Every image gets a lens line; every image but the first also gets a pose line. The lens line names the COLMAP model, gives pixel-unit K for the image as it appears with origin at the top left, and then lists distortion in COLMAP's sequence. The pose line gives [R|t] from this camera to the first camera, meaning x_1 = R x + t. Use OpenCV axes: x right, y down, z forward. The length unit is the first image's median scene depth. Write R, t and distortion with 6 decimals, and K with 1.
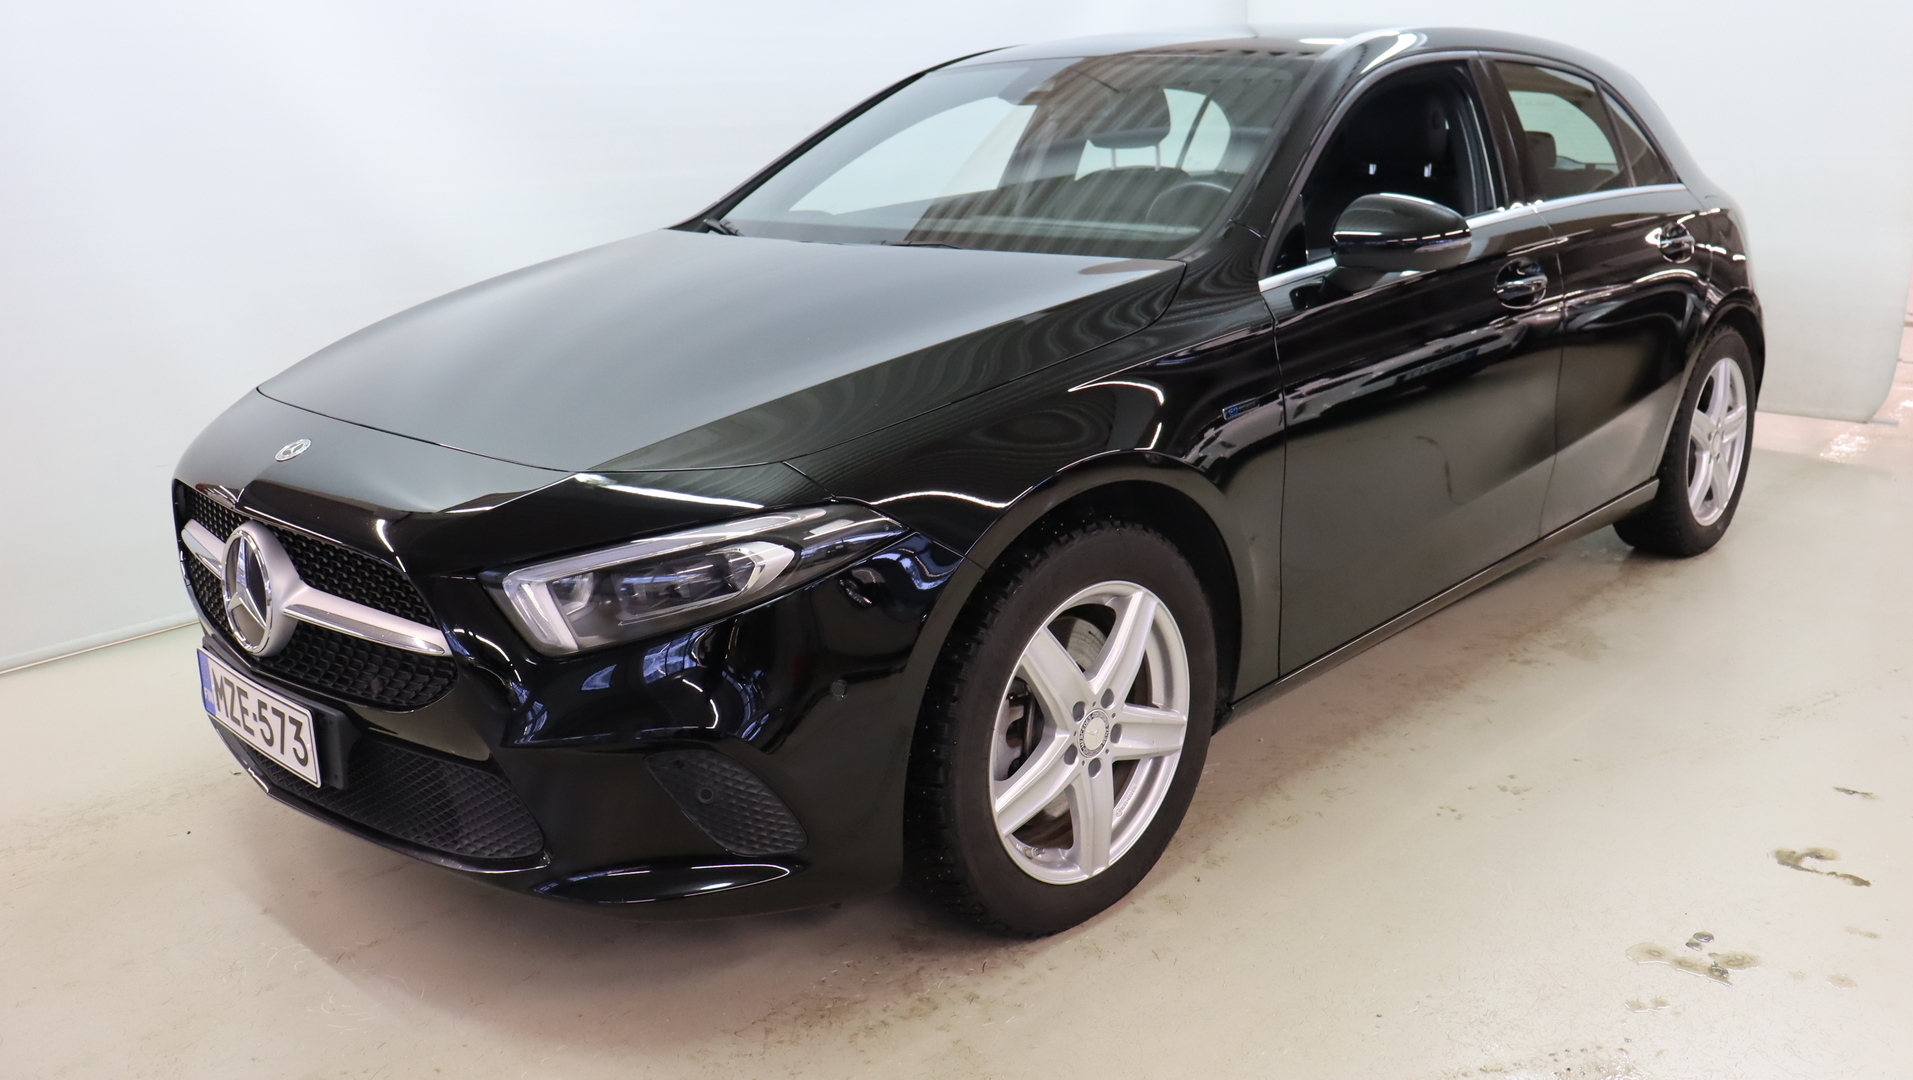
lens RADIAL K [[1544.2, 0, 953.8], [0, 1544.2, 526.0], [0, 0, 1]] dist [-0.158112, 0.115800]
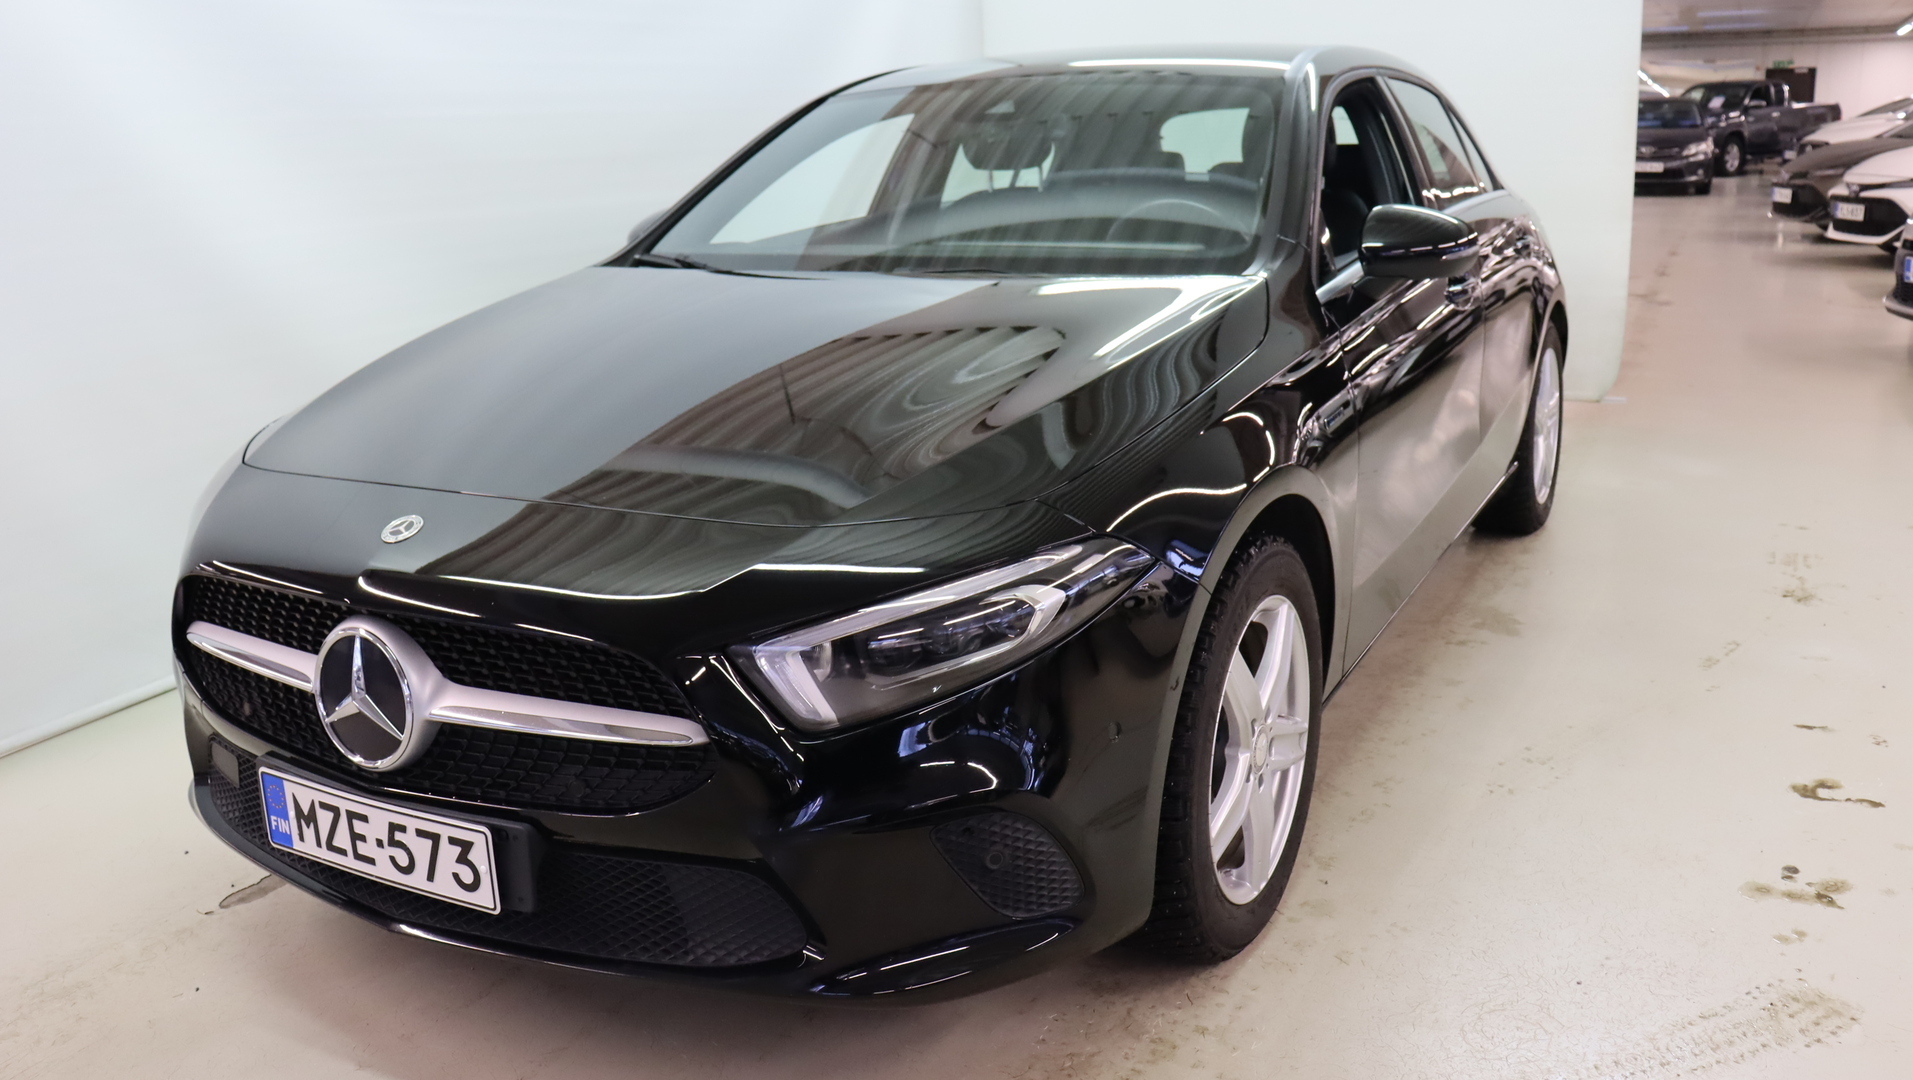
lens RADIAL K [[1544.2, 0, 942.9], [0, 1544.2, 537.9], [0, 0, 1]] dist [-0.158112, 0.115800]
pose [[0.966266, -0.078639, 0.245245, -0.355220], [0.081235, 0.996695, -0.000470, -0.019329], [-0.244398, 0.020376, 0.969461, 0.085734]]
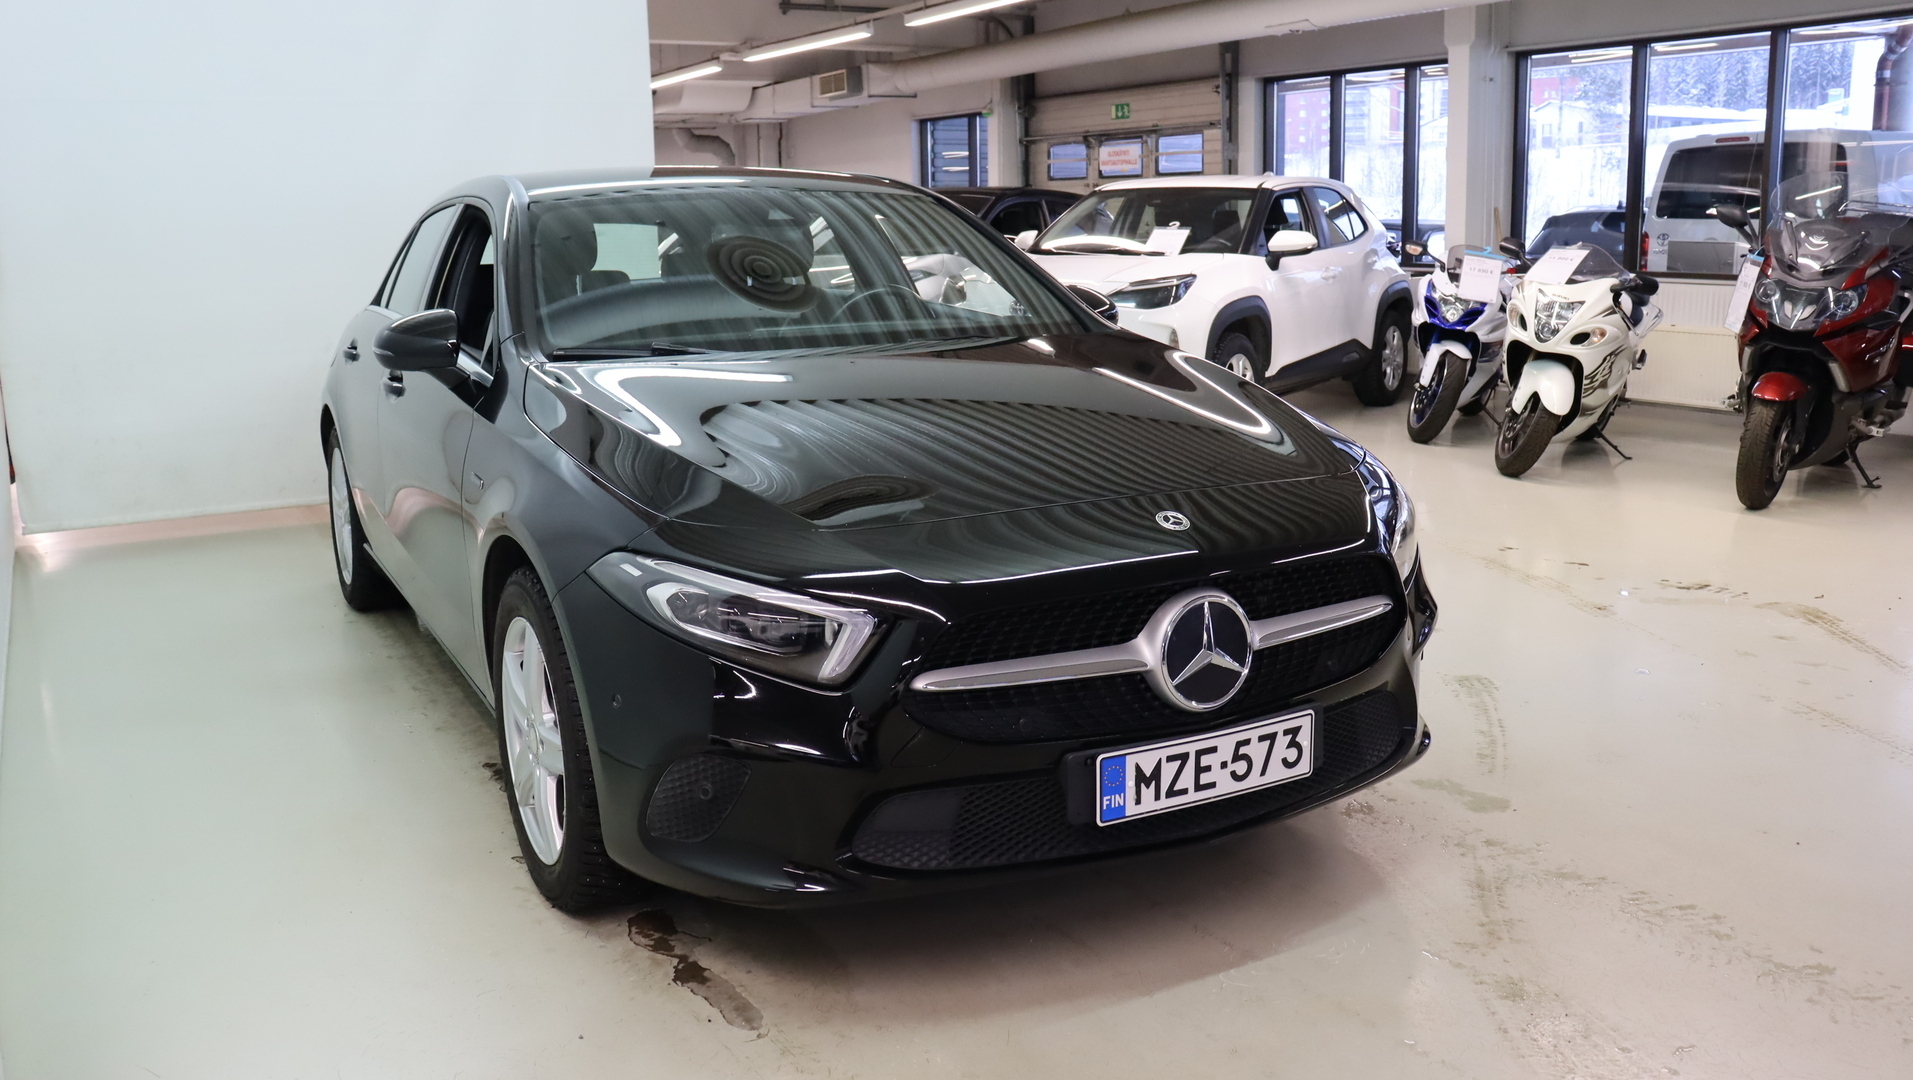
lens RADIAL K [[1544.2, 0, 951.2], [0, 1544.2, 542.8], [0, 0, 1]] dist [-0.158112, 0.115800]
pose [[0.306781, -0.175229, 0.935511, -1.537389], [0.250232, 0.963177, 0.098352, -0.184468], [-0.918297, 0.203922, 0.339332, 0.777298]]
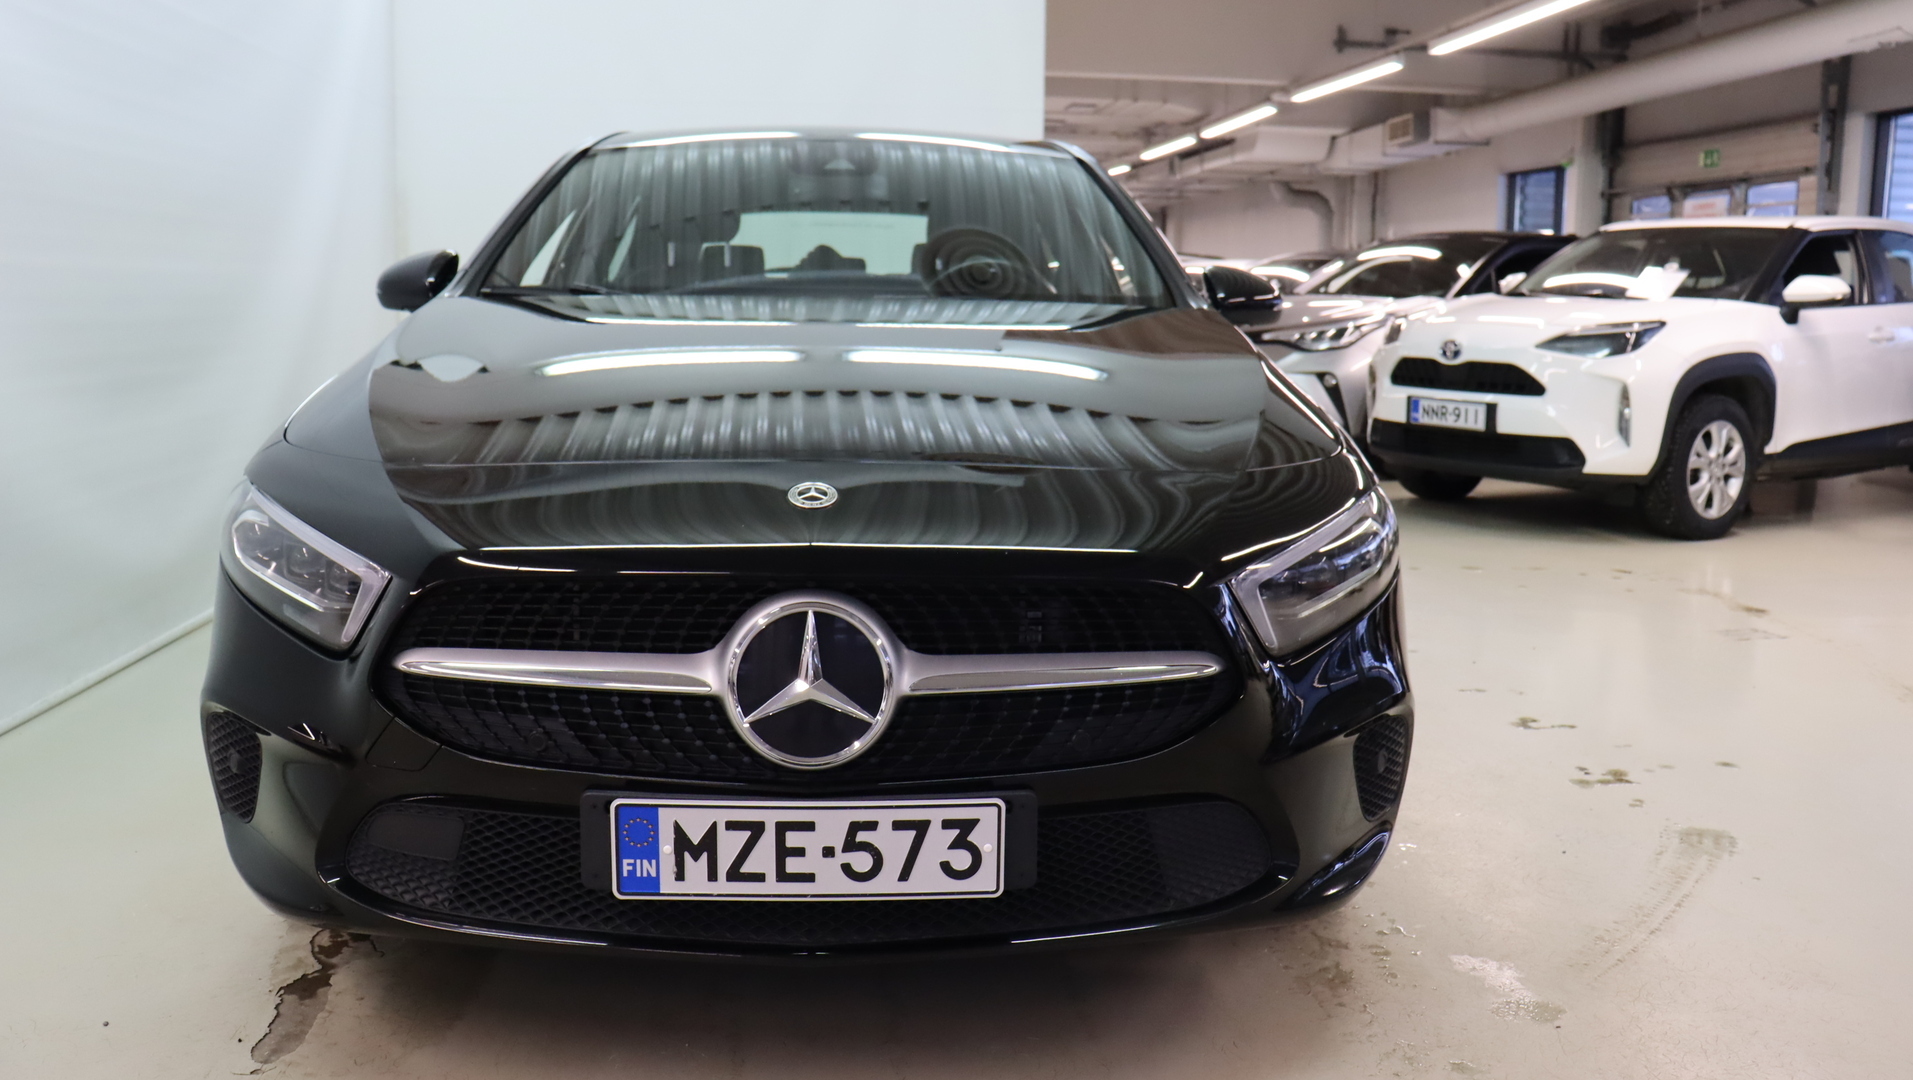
lens RADIAL K [[1544.2, 0, 959.2], [0, 1544.2, 529.1], [0, 0, 1]] dist [-0.158112, 0.115800]
pose [[0.670472, -0.078725, 0.737747, -0.976354], [0.159302, 0.986439, -0.039513, 0.010179], [-0.724631, 0.144017, 0.673920, 0.419496]]
